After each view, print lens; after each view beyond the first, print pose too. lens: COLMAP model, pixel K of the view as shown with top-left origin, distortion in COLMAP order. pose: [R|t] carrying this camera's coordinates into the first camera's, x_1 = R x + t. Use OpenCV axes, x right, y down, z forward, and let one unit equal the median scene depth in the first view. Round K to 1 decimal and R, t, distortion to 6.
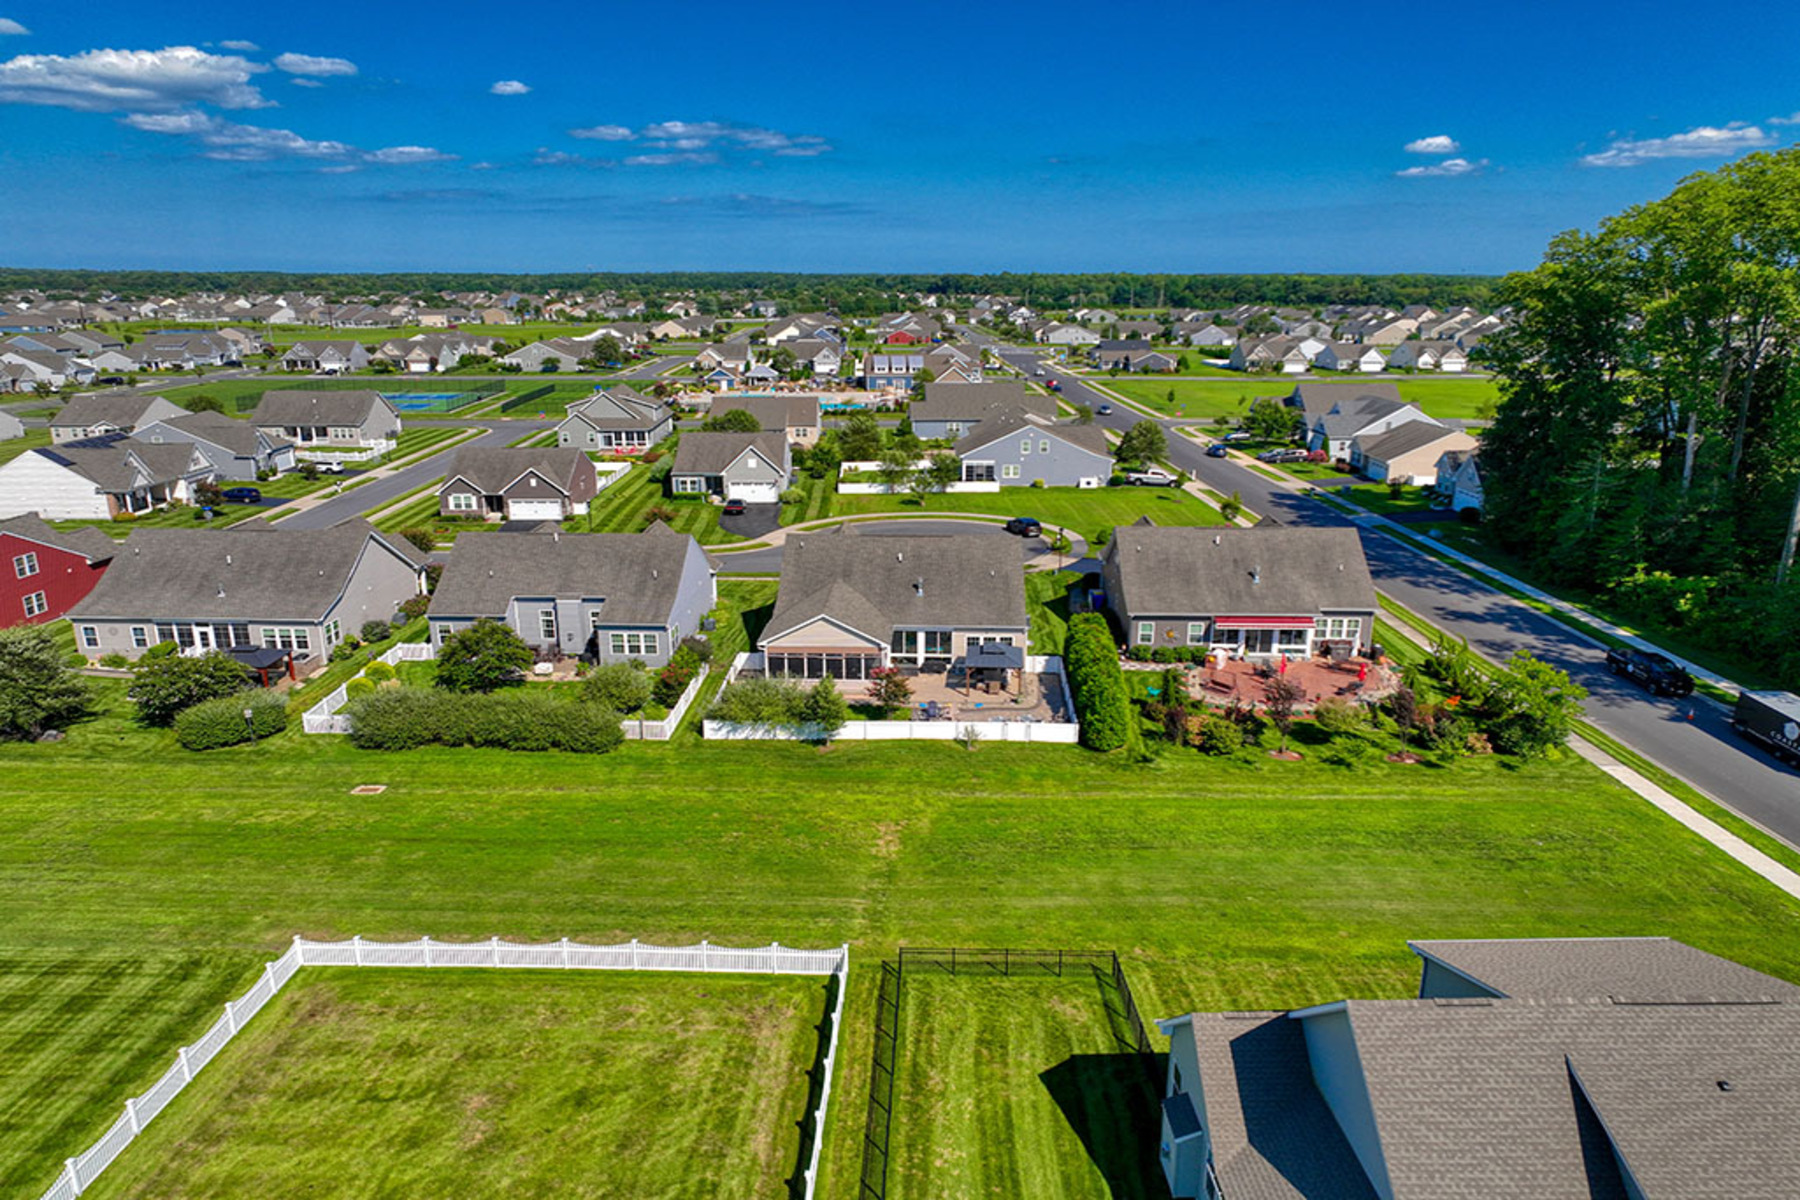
lens RADIAL K [[1252.8, 0, 903.5], [0, 1252.8, 669.8], [0, 0, 1]] dist [0.004121, 0.001118]
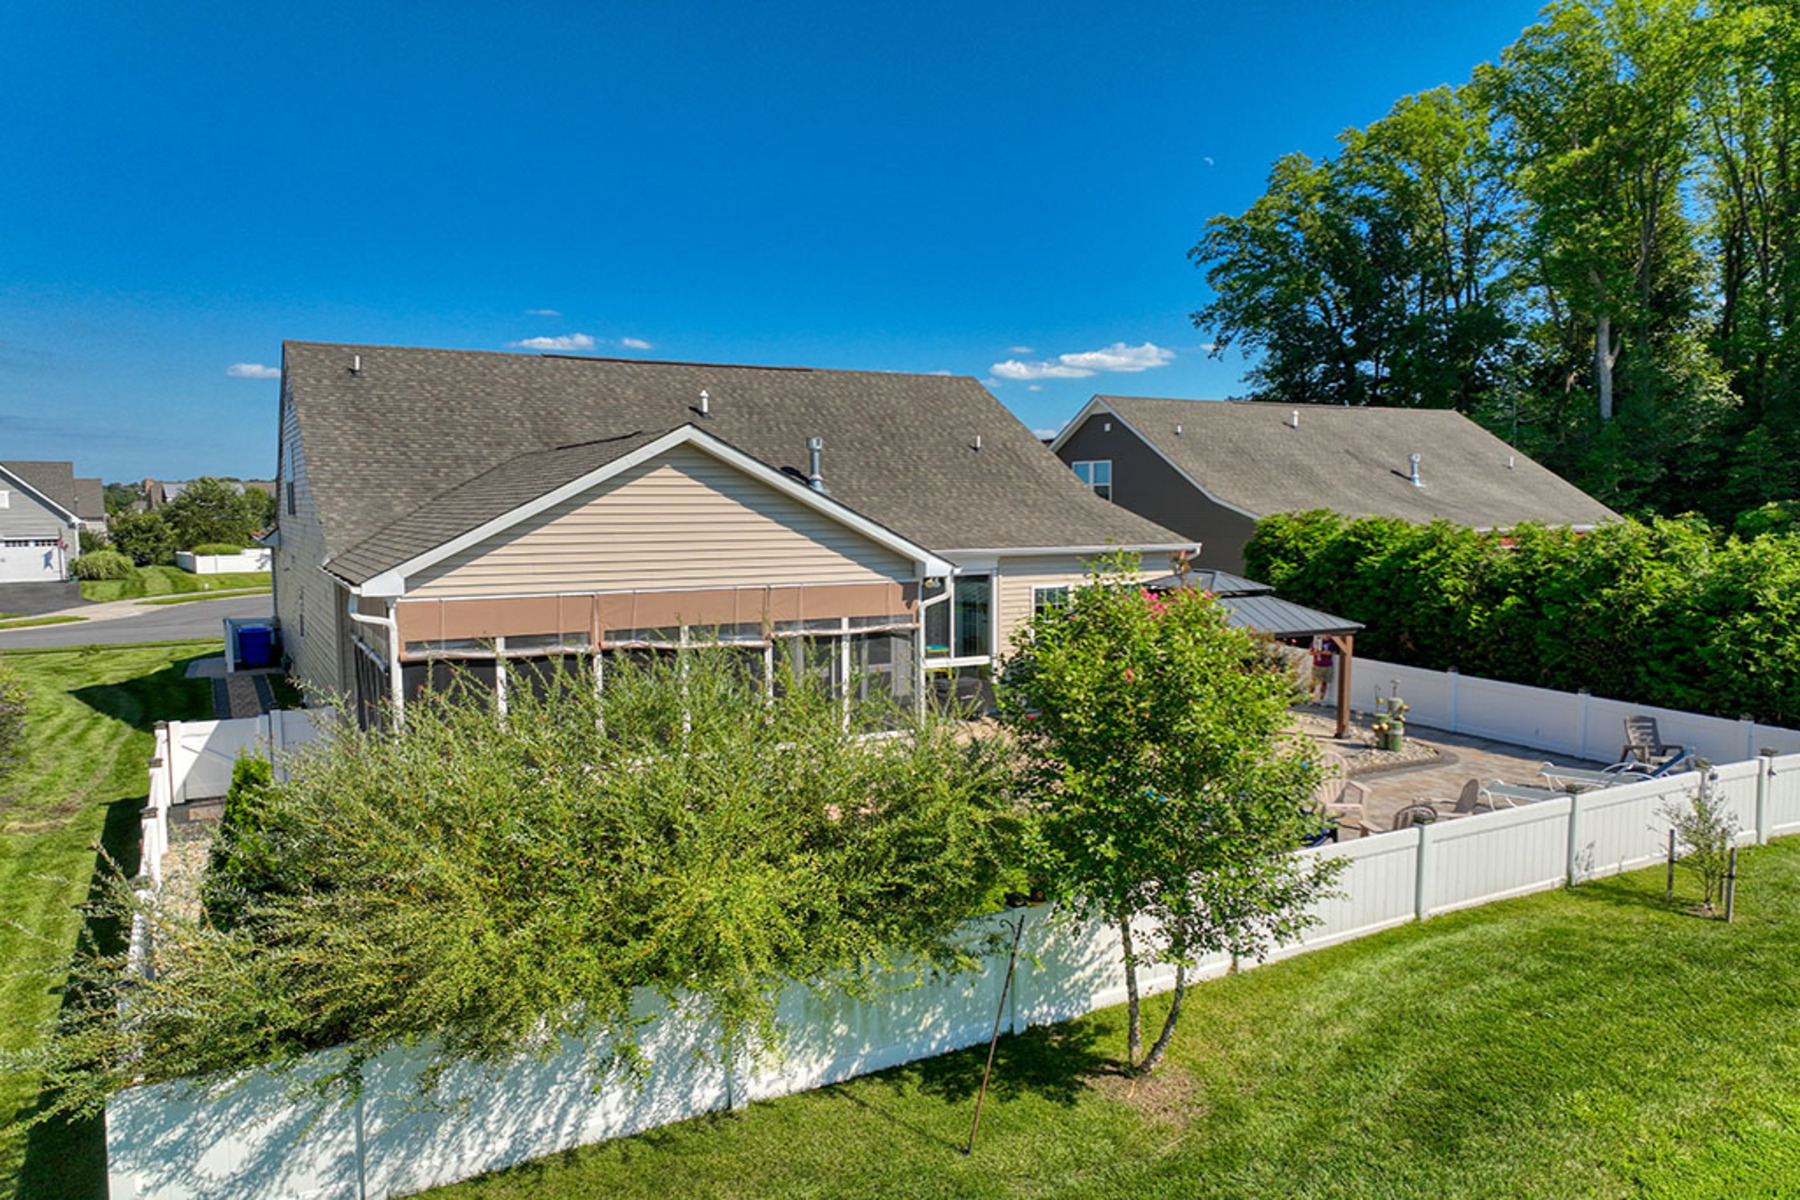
lens RADIAL K [[1264.4, 0, 903.3], [0, 1264.4, 602.1], [0, 0, 1]] dist [0.004253, 0.001547]
pose [[0.855891, -0.047121, 0.515005, -0.107801], [0.160550, 0.970846, -0.177991, 0.020881], [-0.491603, 0.235025, 0.838504, 0.604070]]
